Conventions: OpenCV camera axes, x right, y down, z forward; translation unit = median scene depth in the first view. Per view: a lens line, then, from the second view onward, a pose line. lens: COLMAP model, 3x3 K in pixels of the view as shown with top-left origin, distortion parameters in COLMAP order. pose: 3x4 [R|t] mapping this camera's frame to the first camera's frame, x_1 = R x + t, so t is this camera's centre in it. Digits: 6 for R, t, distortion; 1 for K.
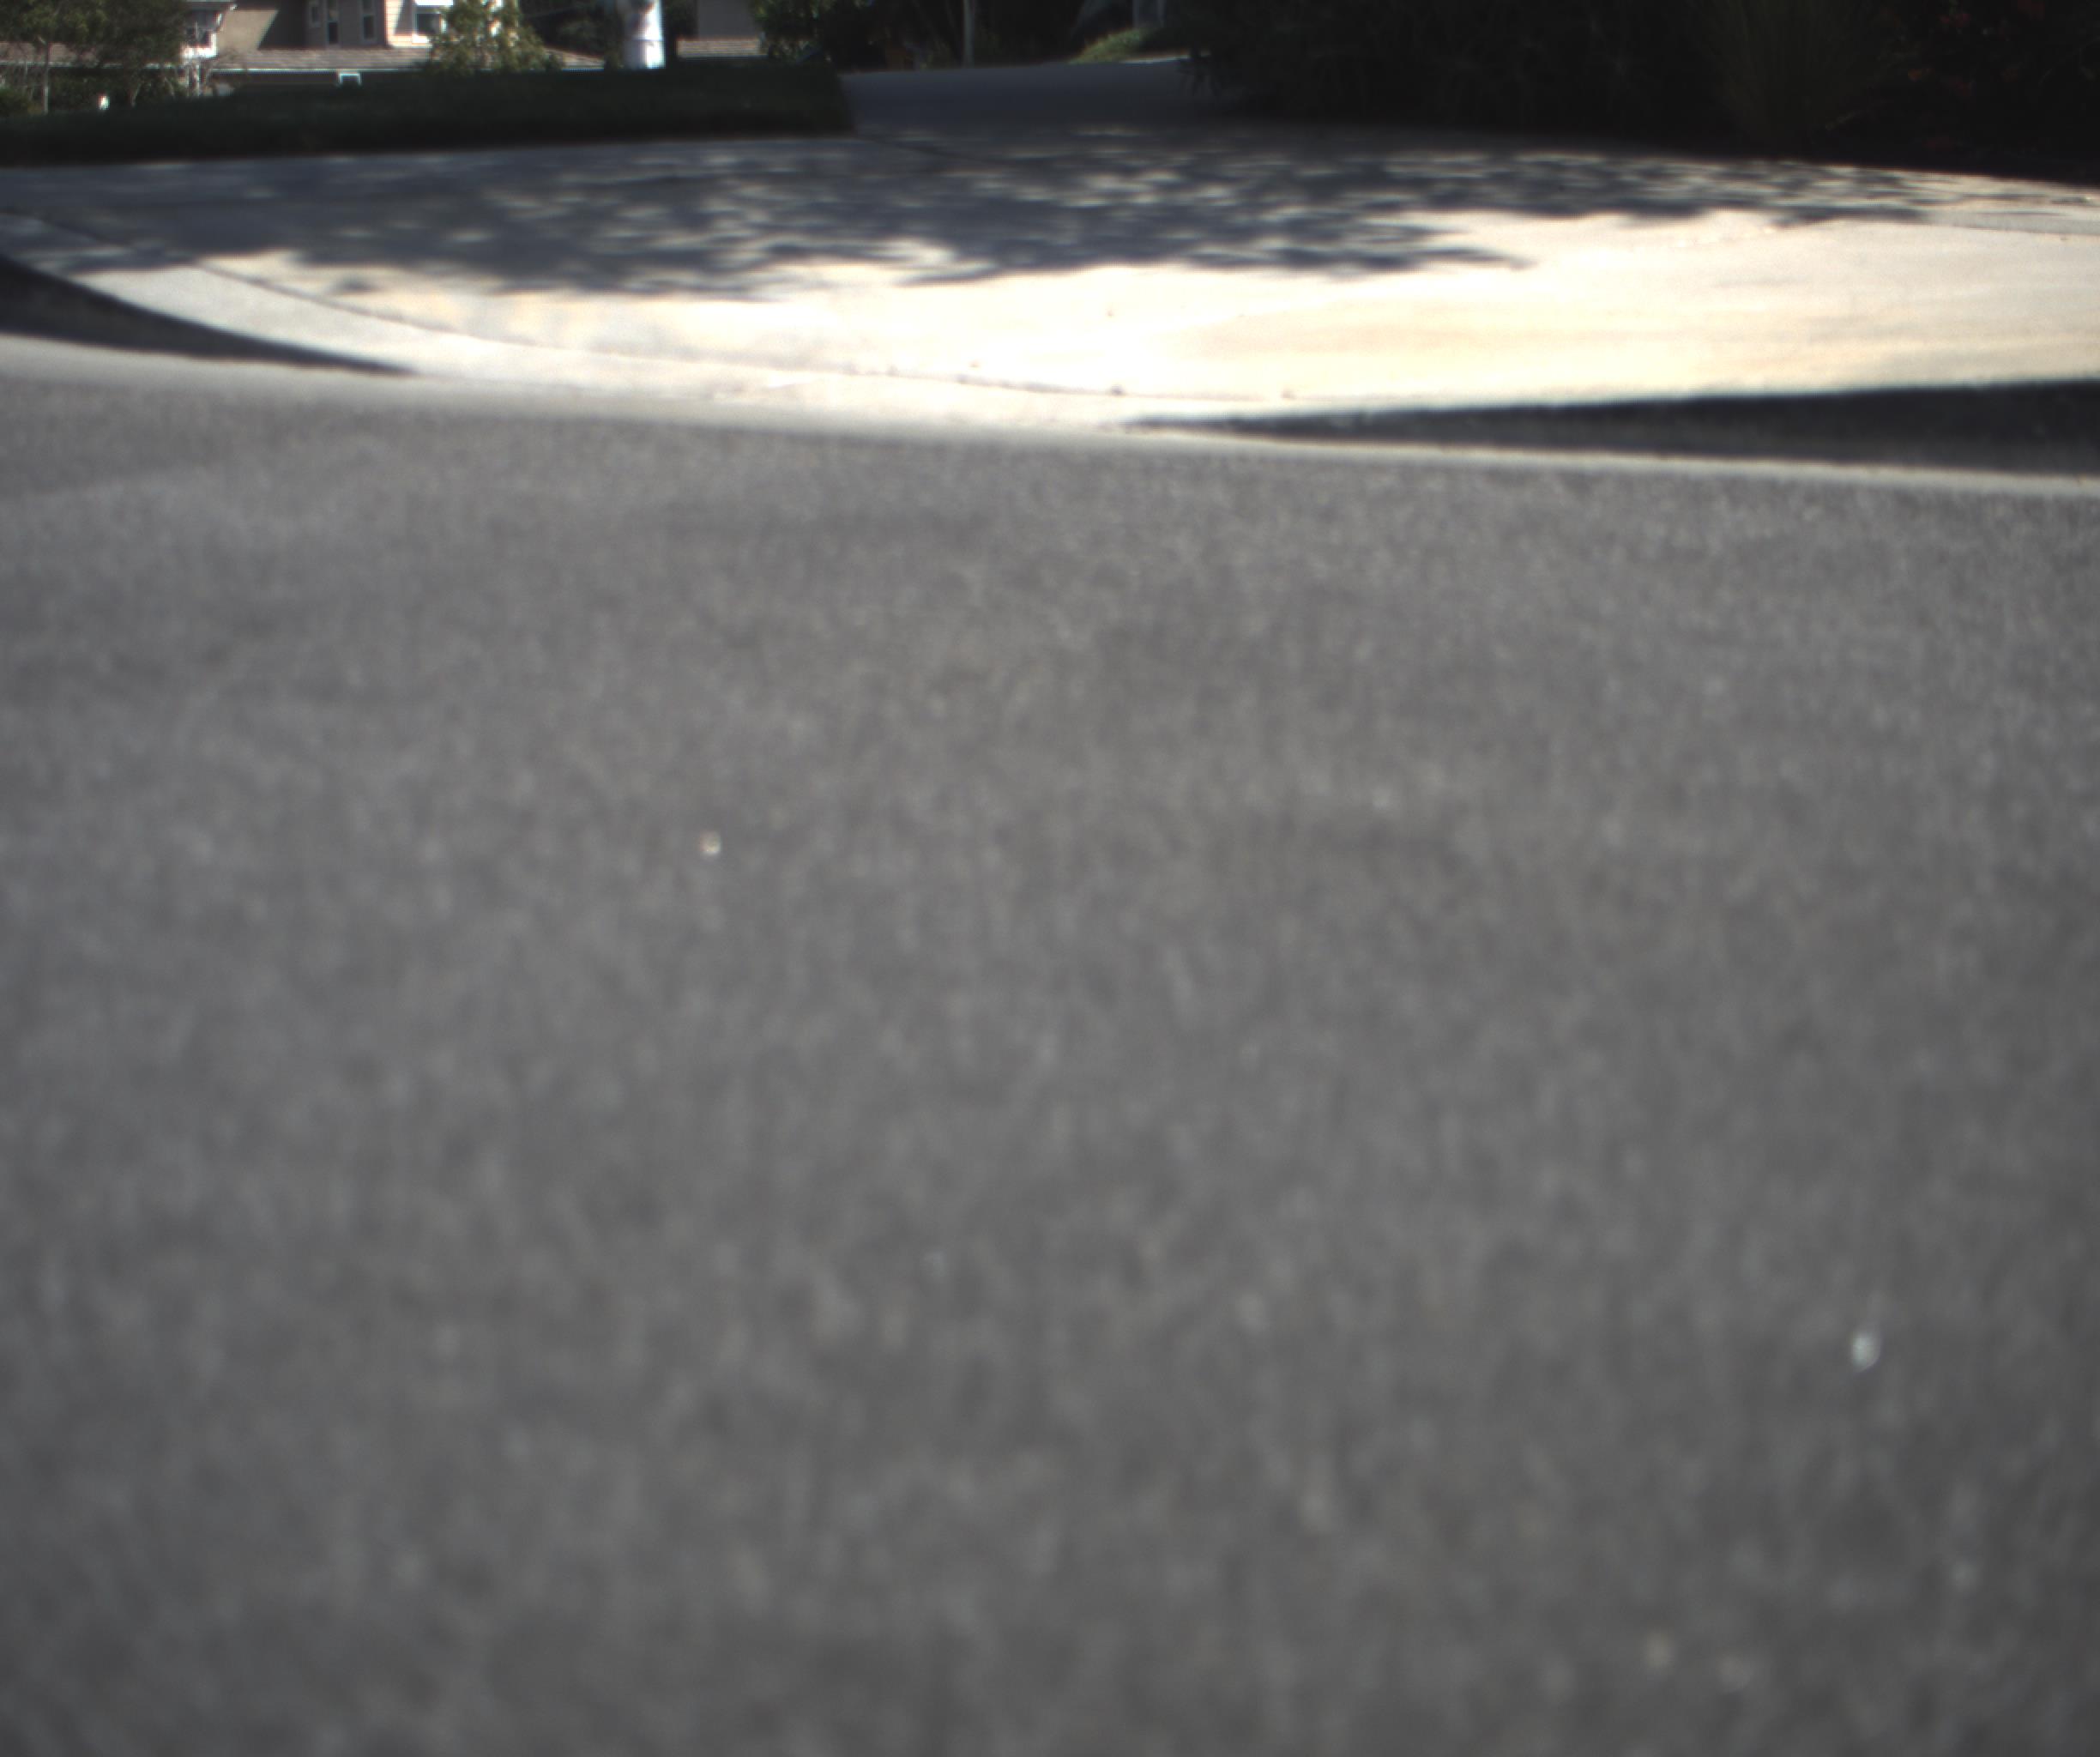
lens RADIAL K [[3867.7, 0, 1030.9], [0, 3867.7, 875.2], [0, 0, 1]] dist [-0.185659, 0.903224]
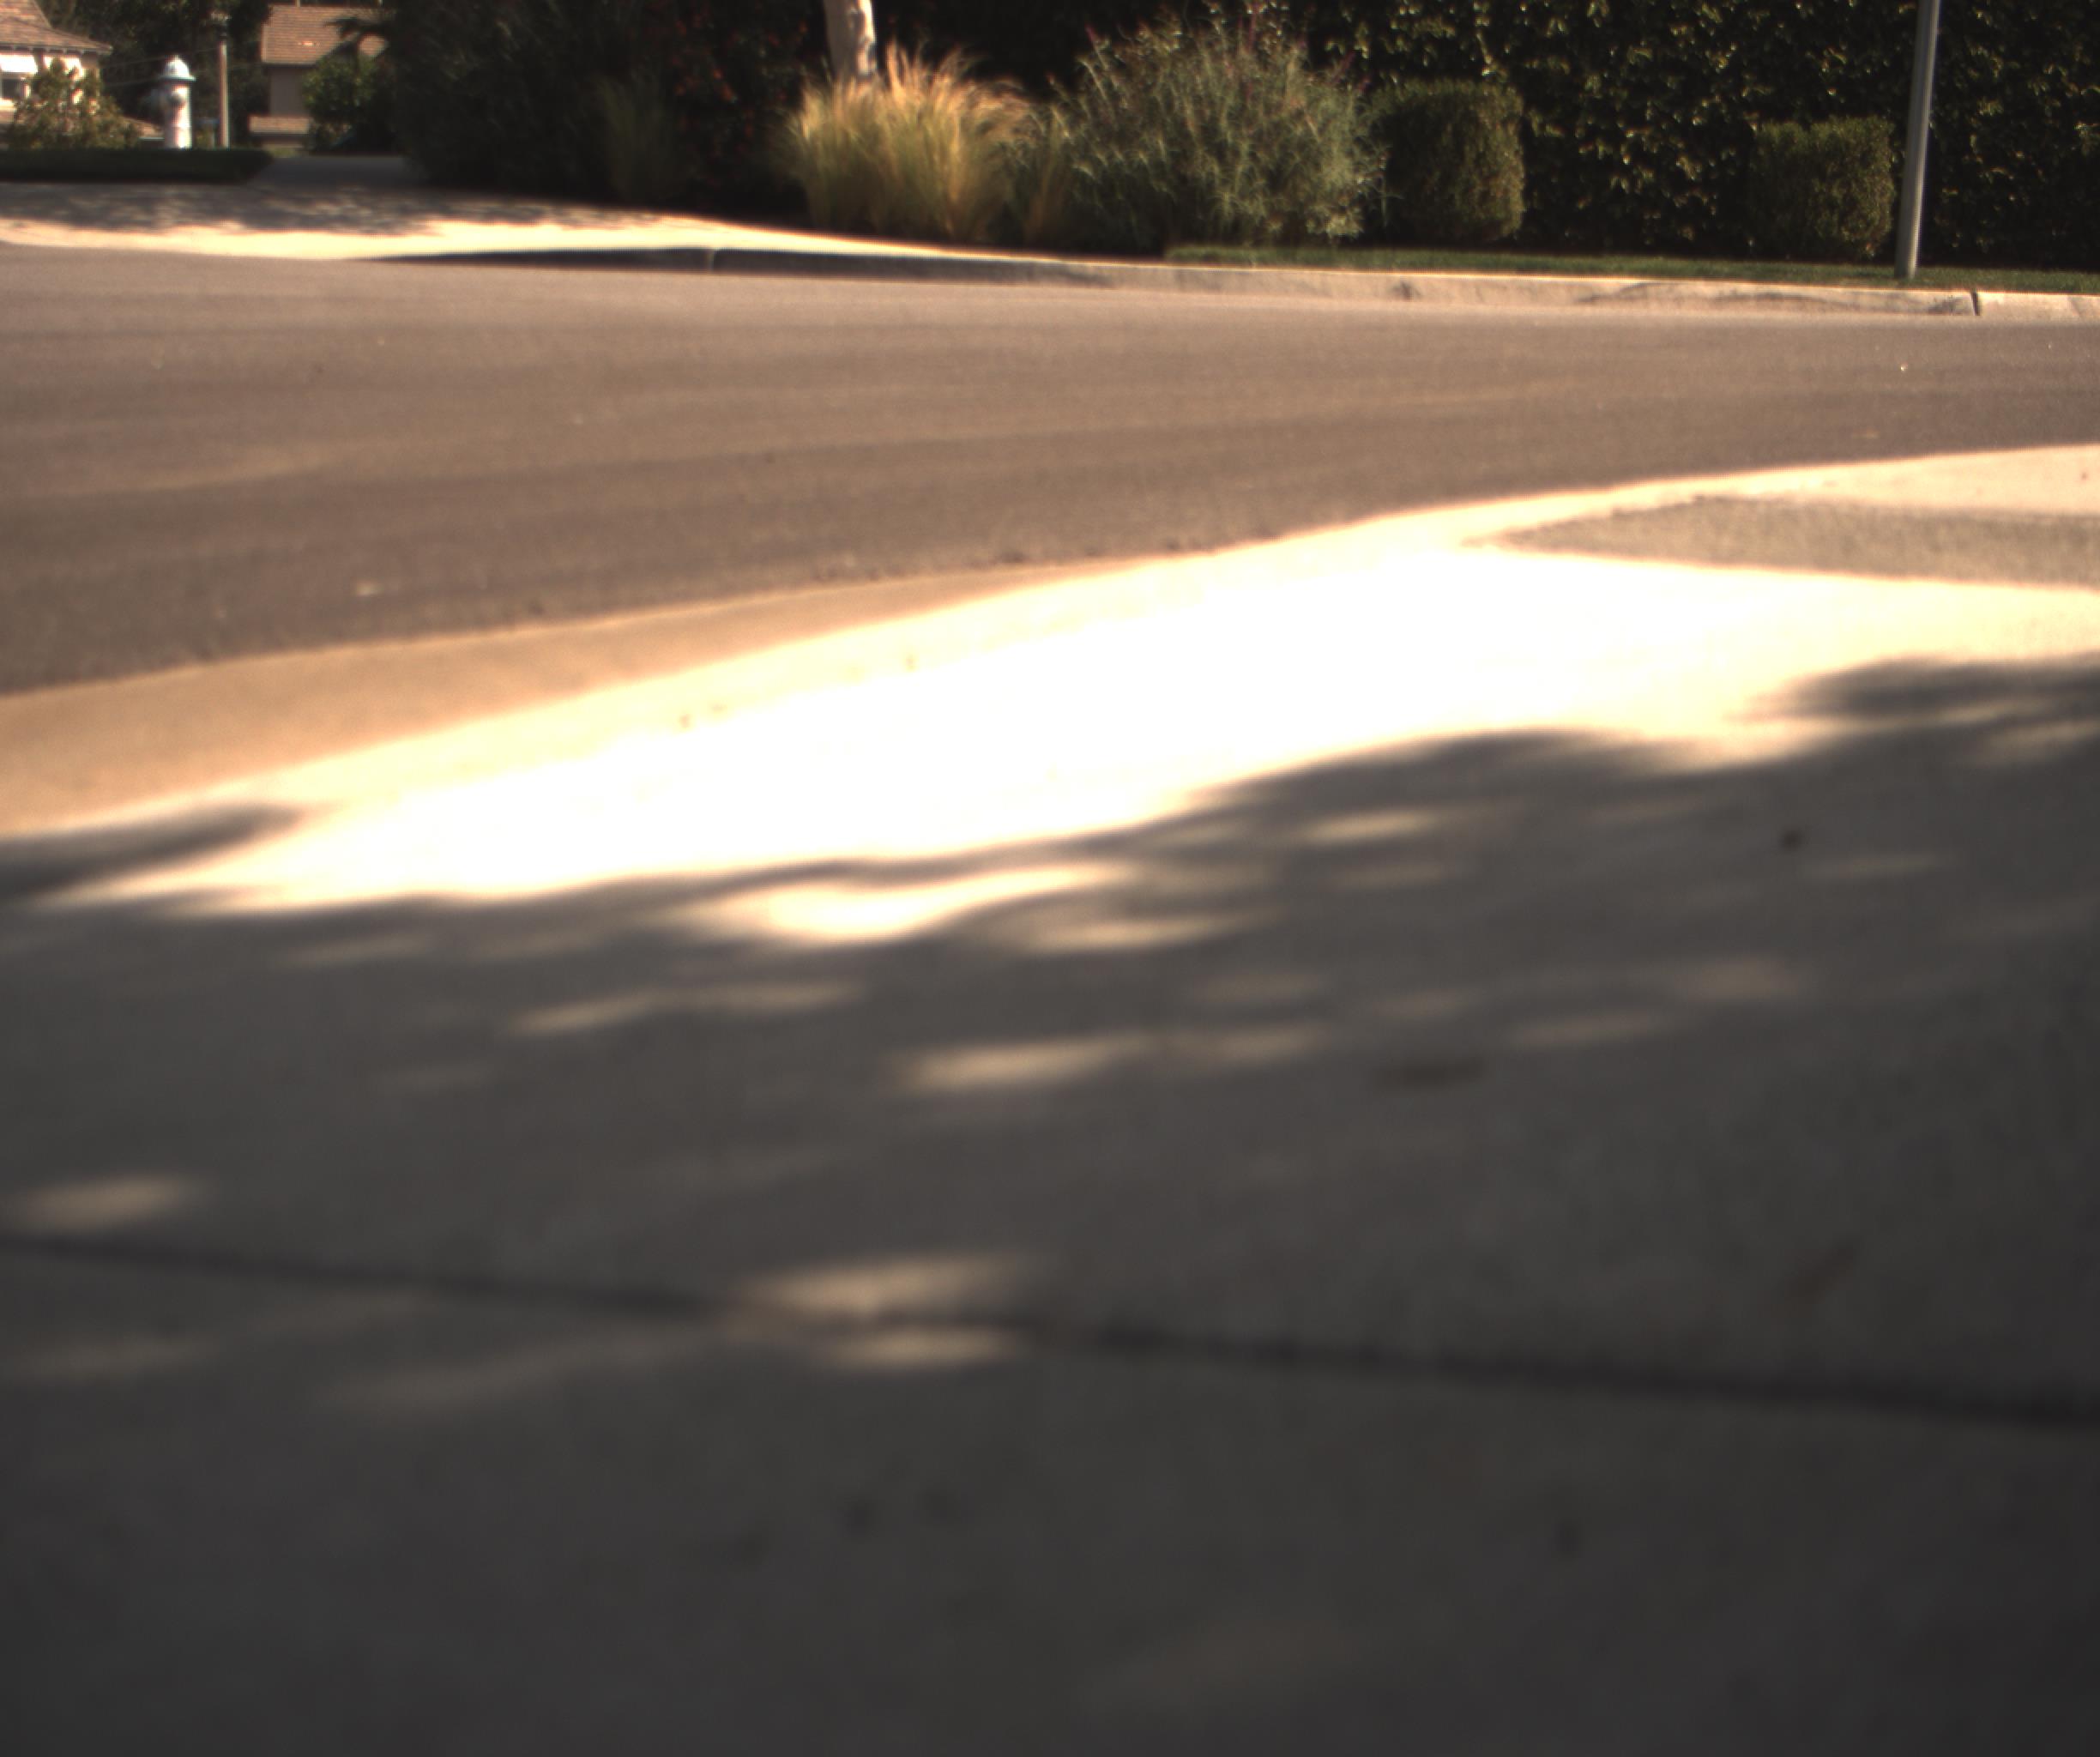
lens RADIAL K [[3867.7, 0, 1030.9], [0, 3867.7, 875.2], [0, 0, 1]] dist [-0.185659, 0.903224]
pose [[0.993539, 0.025969, 0.110480, 0.013754], [-0.023255, 0.999397, -0.025776, 0.019830], [-0.111083, 0.023041, 0.993544, -0.097675]]
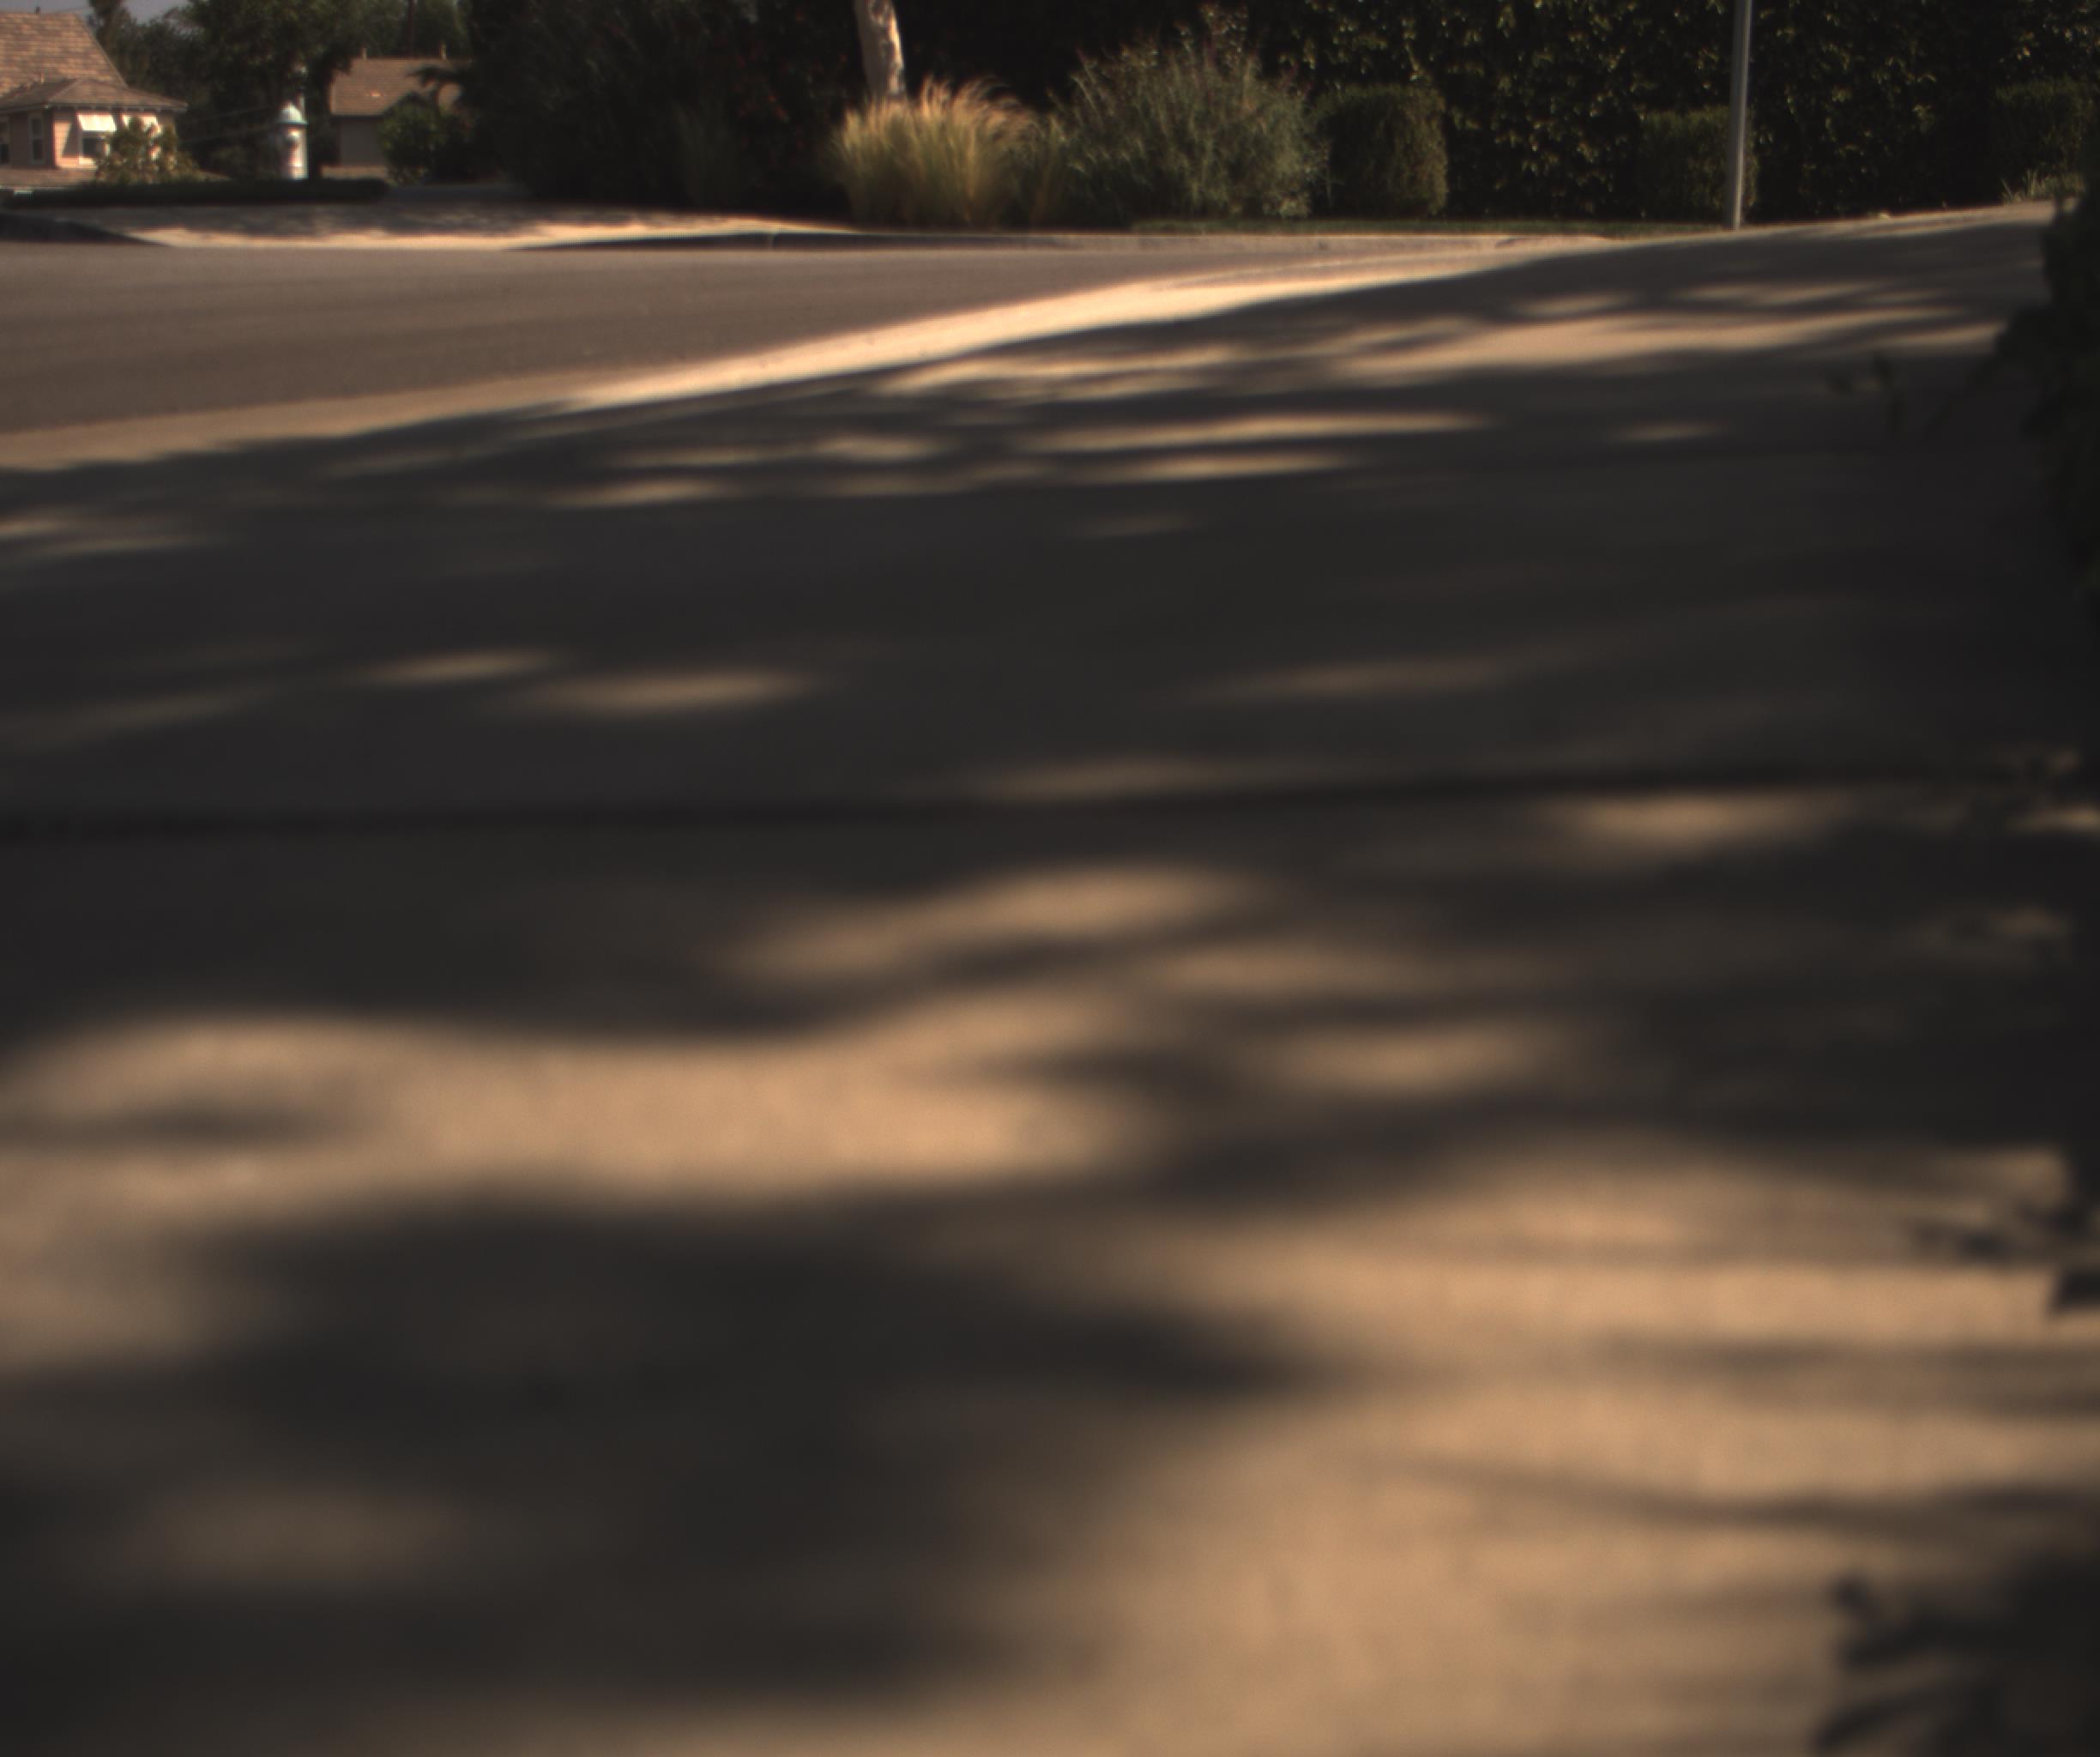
lens RADIAL K [[3867.7, 0, 1030.9], [0, 3867.7, 875.2], [0, 0, 1]] dist [-0.185659, 0.903224]
pose [[0.995856, 0.001189, 0.090936, 0.013026], [0.001894, 0.999427, -0.033806, 0.028255], [-0.090924, 0.033838, 0.995283, -0.129992]]
